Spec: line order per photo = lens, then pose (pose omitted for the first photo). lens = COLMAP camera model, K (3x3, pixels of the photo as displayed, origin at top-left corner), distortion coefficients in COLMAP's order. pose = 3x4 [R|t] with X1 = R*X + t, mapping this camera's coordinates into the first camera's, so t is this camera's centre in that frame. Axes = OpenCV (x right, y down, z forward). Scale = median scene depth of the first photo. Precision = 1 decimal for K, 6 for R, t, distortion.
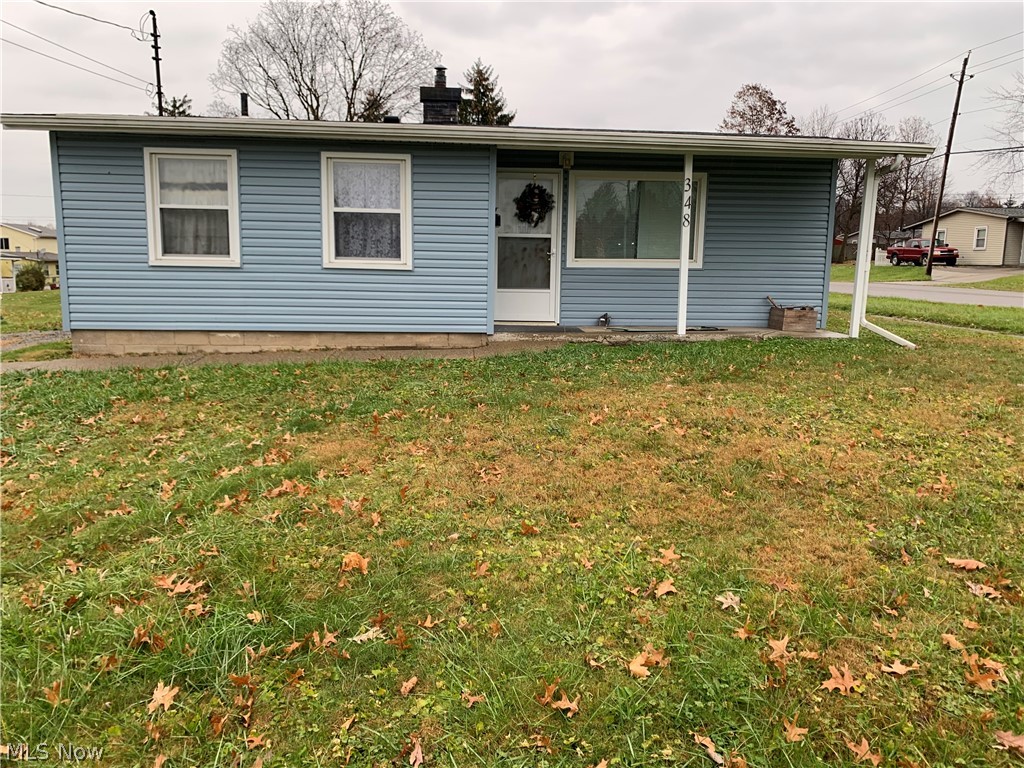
lens RADIAL K [[802.2, 0, 517.9], [0, 802.2, 379.0], [0, 0, 1]] dist [0.039557, -0.018391]
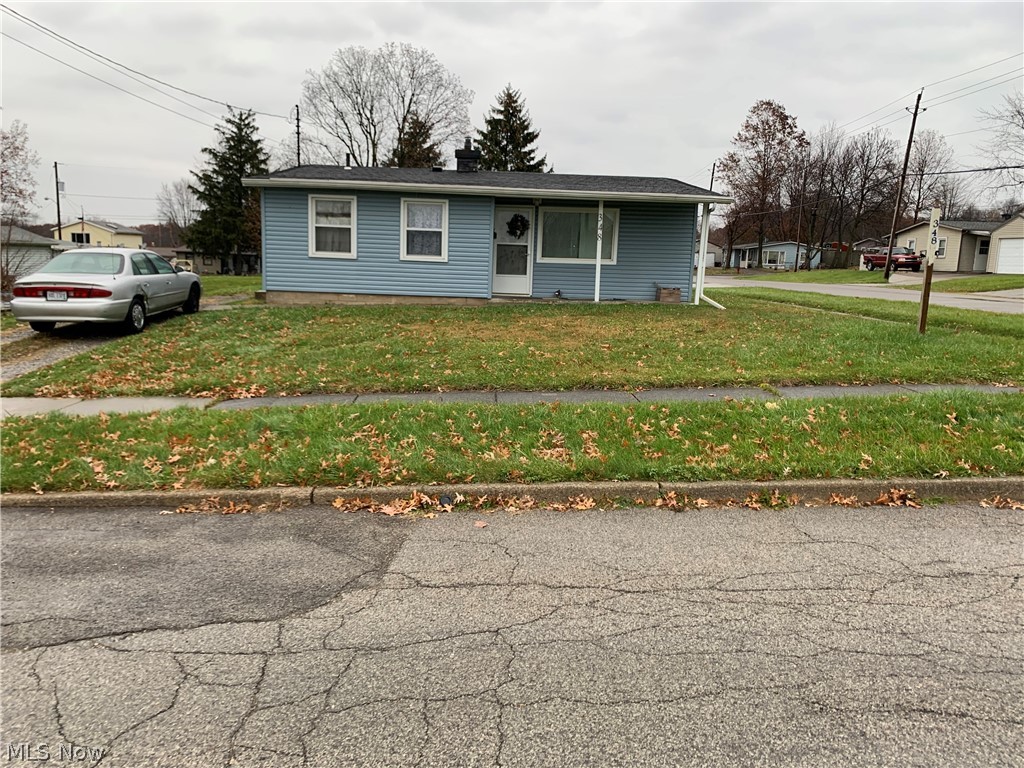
lens RADIAL K [[802.2, 0, 503.4], [0, 802.2, 389.6], [0, 0, 1]] dist [0.039557, -0.018391]
pose [[0.998095, 0.025946, -0.055983, 0.079595], [-0.025284, 0.999602, 0.012503, 0.097208], [0.056285, -0.011064, 0.998353, -0.620842]]
